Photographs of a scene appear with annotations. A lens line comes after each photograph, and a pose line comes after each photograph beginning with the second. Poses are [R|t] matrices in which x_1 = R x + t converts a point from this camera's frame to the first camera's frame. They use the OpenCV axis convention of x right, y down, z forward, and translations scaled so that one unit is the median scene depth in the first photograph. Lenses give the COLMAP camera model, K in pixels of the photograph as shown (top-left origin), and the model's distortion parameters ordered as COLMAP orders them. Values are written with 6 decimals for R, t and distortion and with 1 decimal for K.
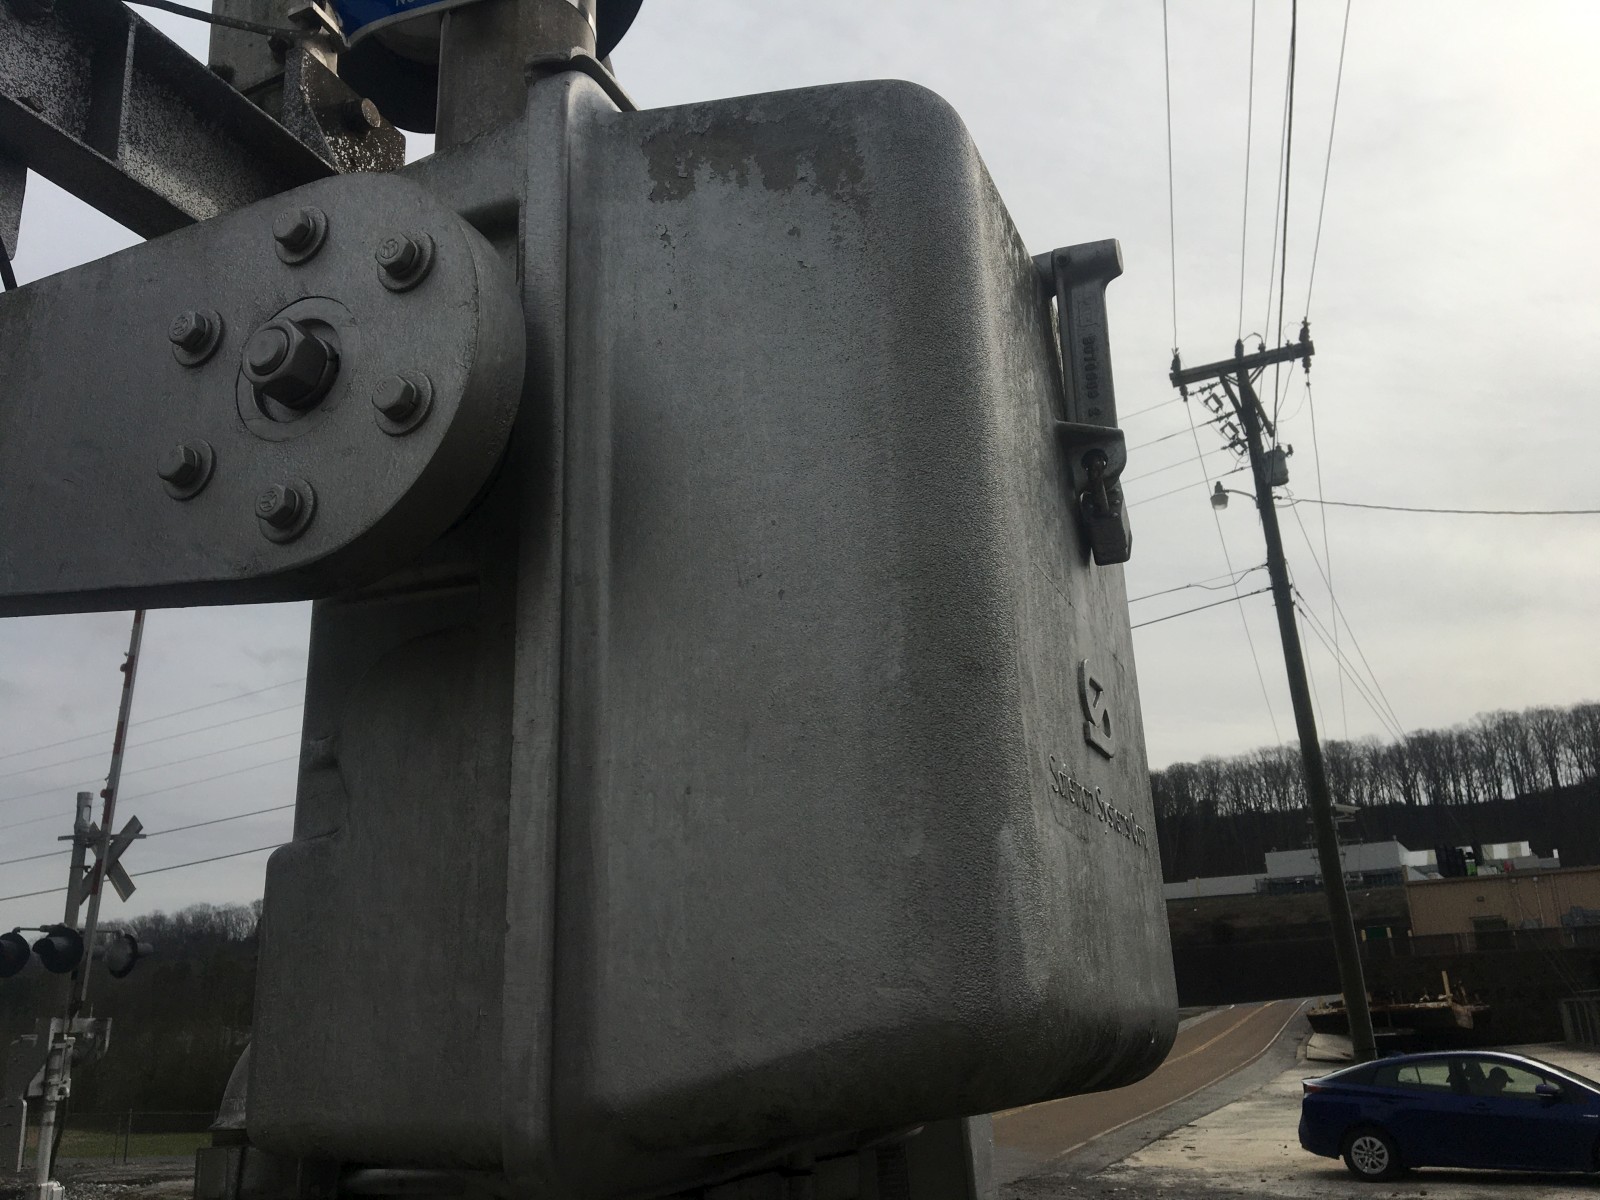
lens RADIAL K [[1345.6, 0, 786.2], [0, 1345.6, 602.4], [0, 0, 1]] dist [0.033199, -0.039657]
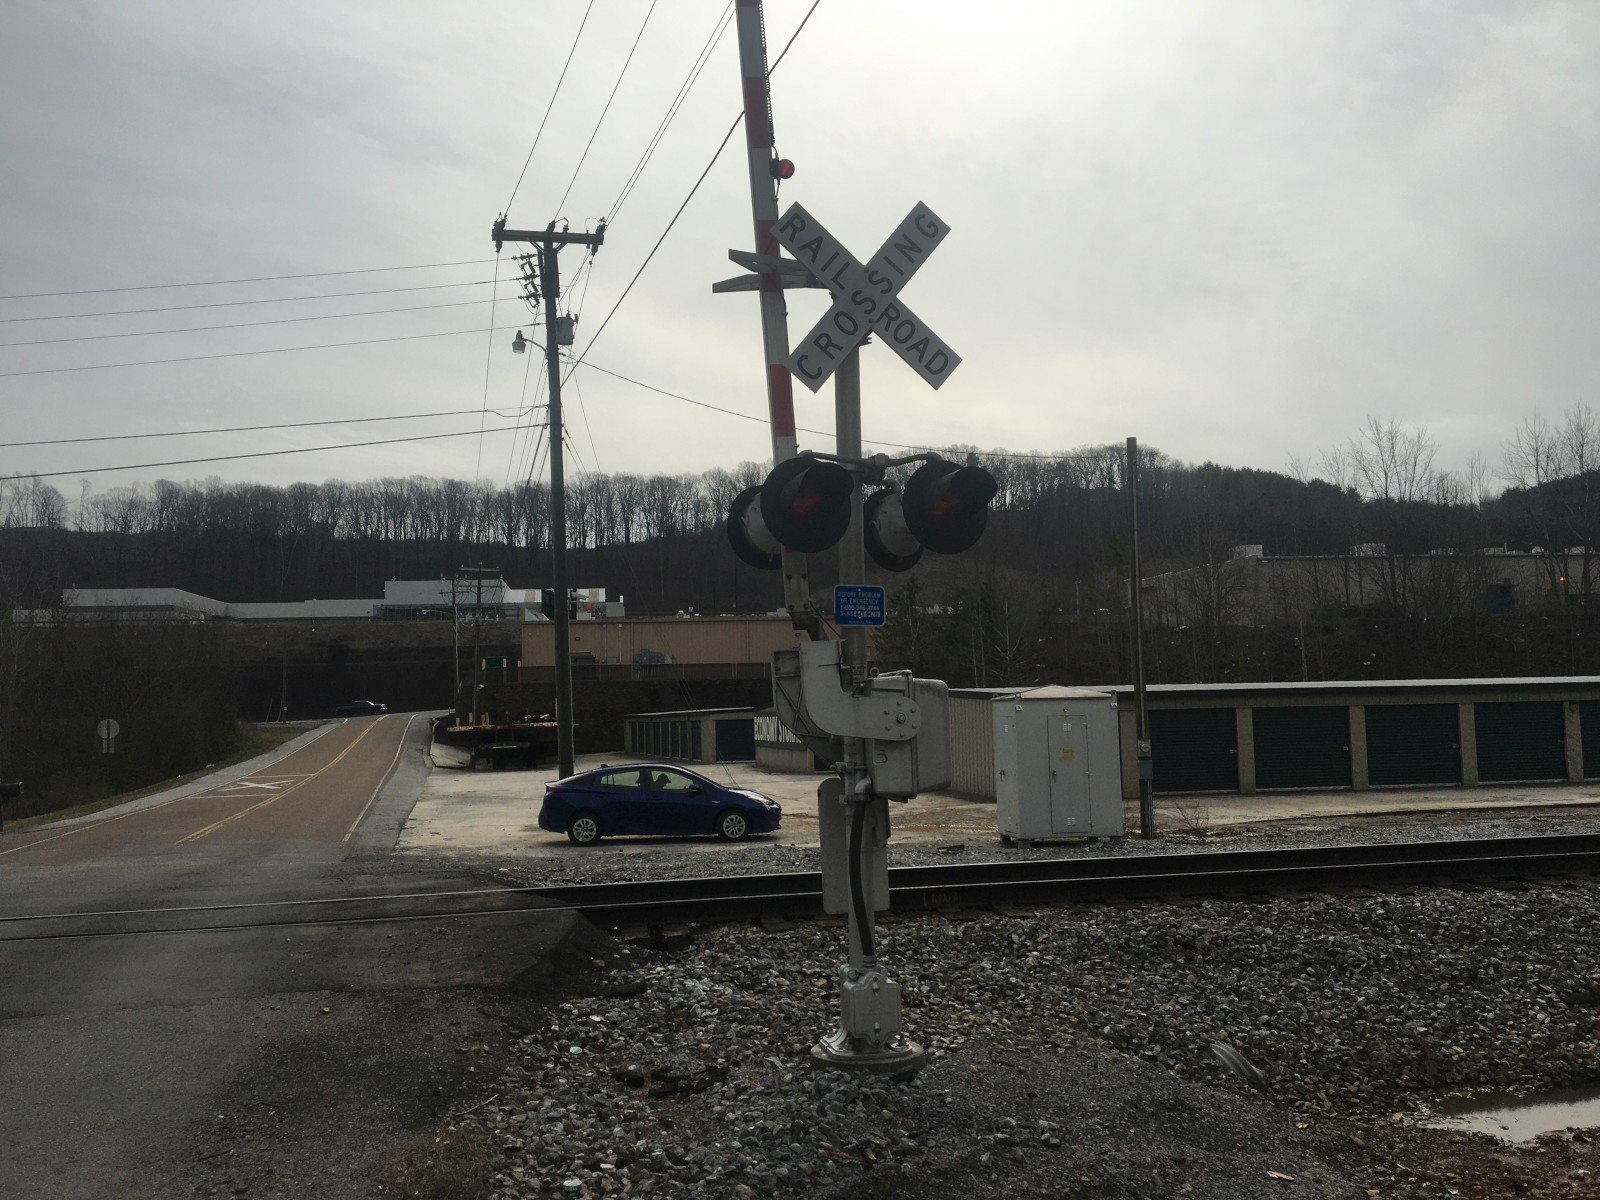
lens RADIAL K [[1318.1, 0, 782.6], [0, 1318.1, 599.6], [0, 0, 1]] dist [0.098240, -0.165511]
pose [[0.802725, 0.070145, 0.592210, -0.200743], [-0.187272, 0.972473, 0.138657, -0.064791], [-0.566182, -0.222208, 0.793764, -0.175467]]
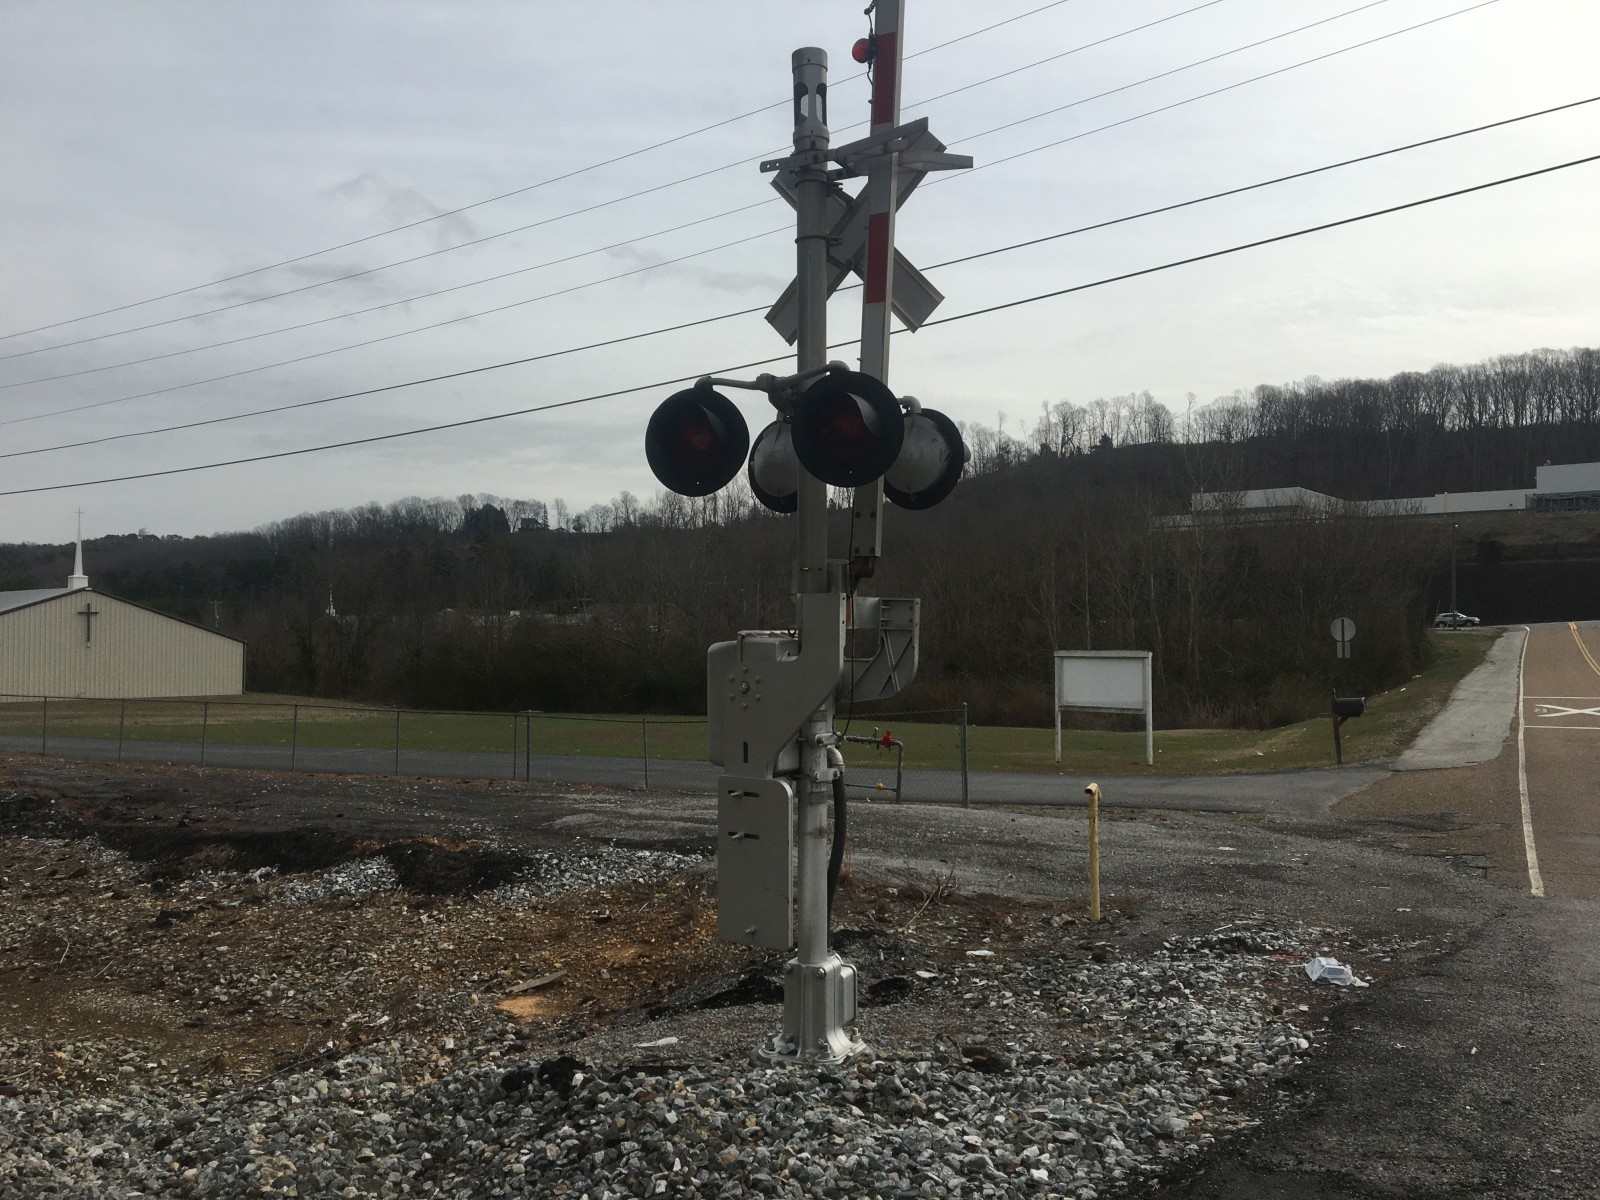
lens RADIAL K [[1363.6, 0, 773.0], [0, 1363.6, 601.6], [0, 0, 1]] dist [0.060215, -0.088823]
pose [[0.989628, 0.033722, -0.139637, -0.312284], [0.007166, 0.959257, 0.282445, 0.121056], [0.143472, -0.280516, 0.949066, 0.381046]]
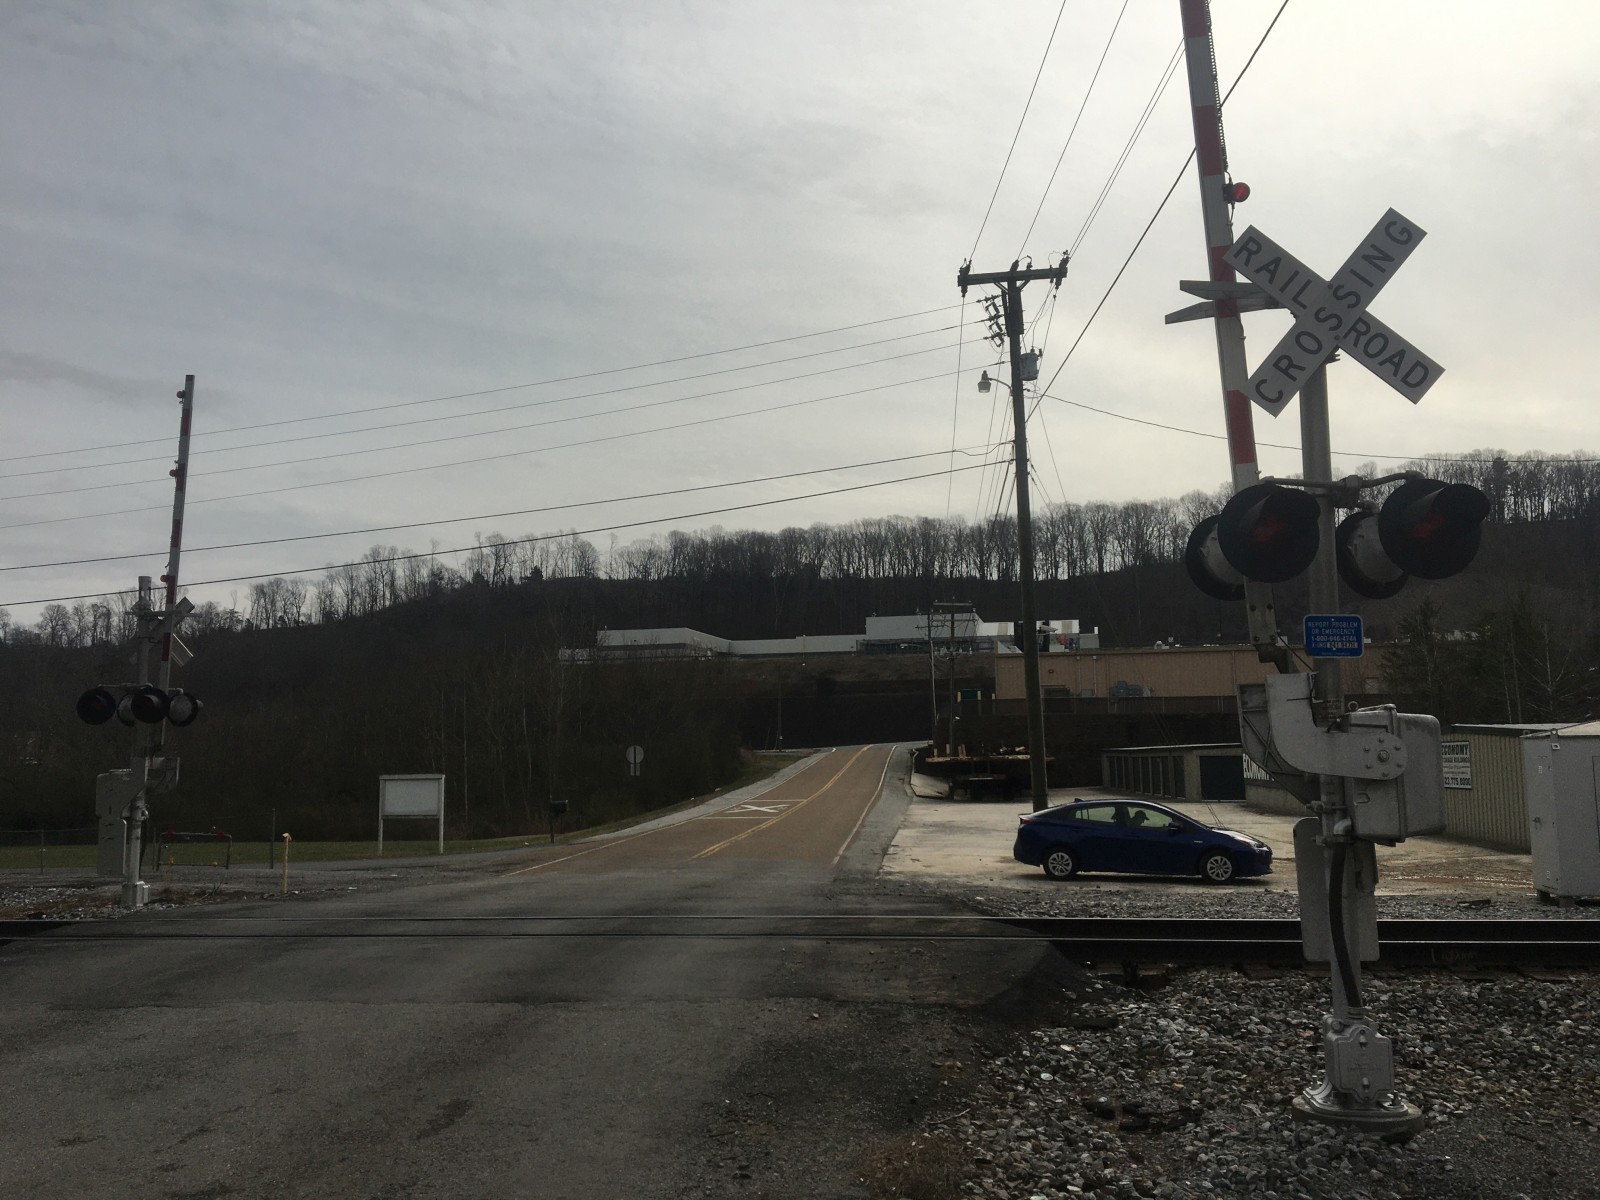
lens RADIAL K [[1317.5, 0, 793.3], [0, 1317.5, 601.0], [0, 0, 1]] dist [0.107043, -0.180724]
pose [[0.957246, 0.059980, 0.282989, -0.202343], [-0.111023, 0.979526, 0.167937, -0.067894], [-0.267122, -0.192175, 0.944306, -0.186507]]
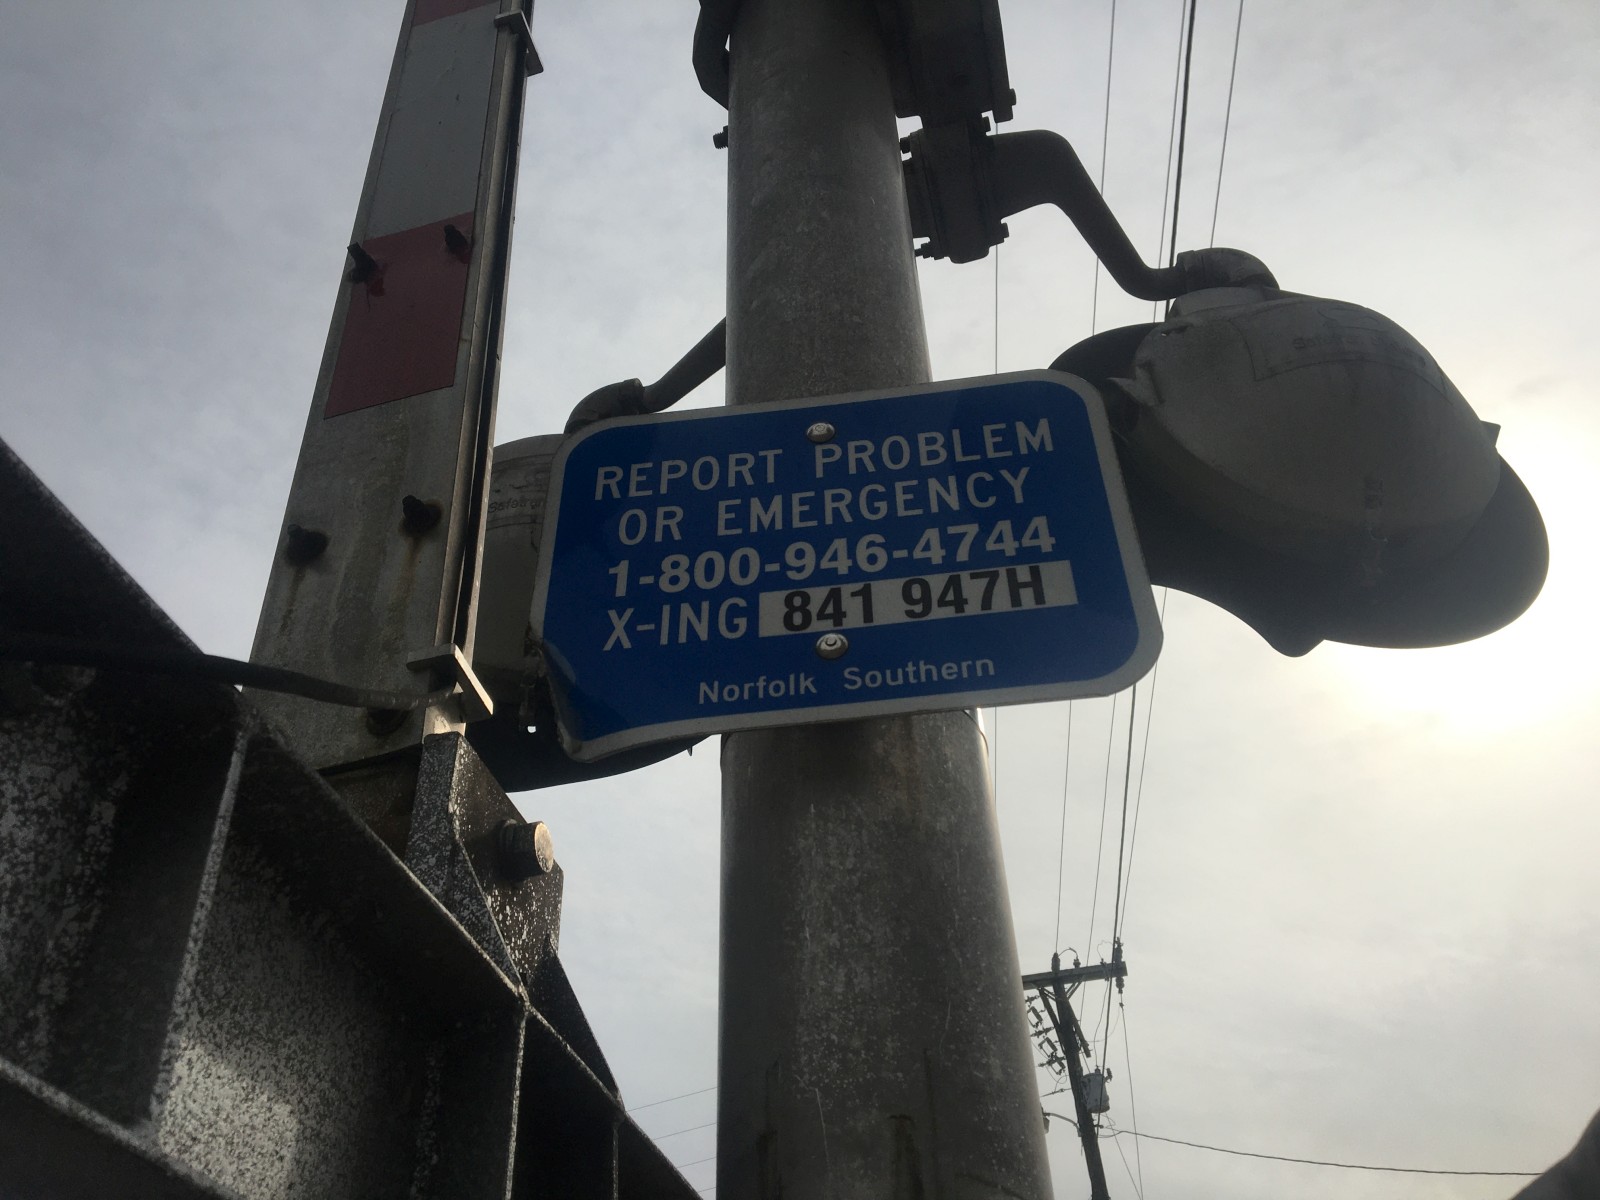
lens RADIAL K [[1345.6, 0, 786.2], [0, 1345.6, 602.4], [0, 0, 1]] dist [0.033199, -0.039657]
pose [[0.985410, 0.120476, 0.120220, -0.014300], [-0.061731, 0.911251, -0.407199, -0.011669], [-0.158608, 0.393836, 0.905393, 0.022102]]
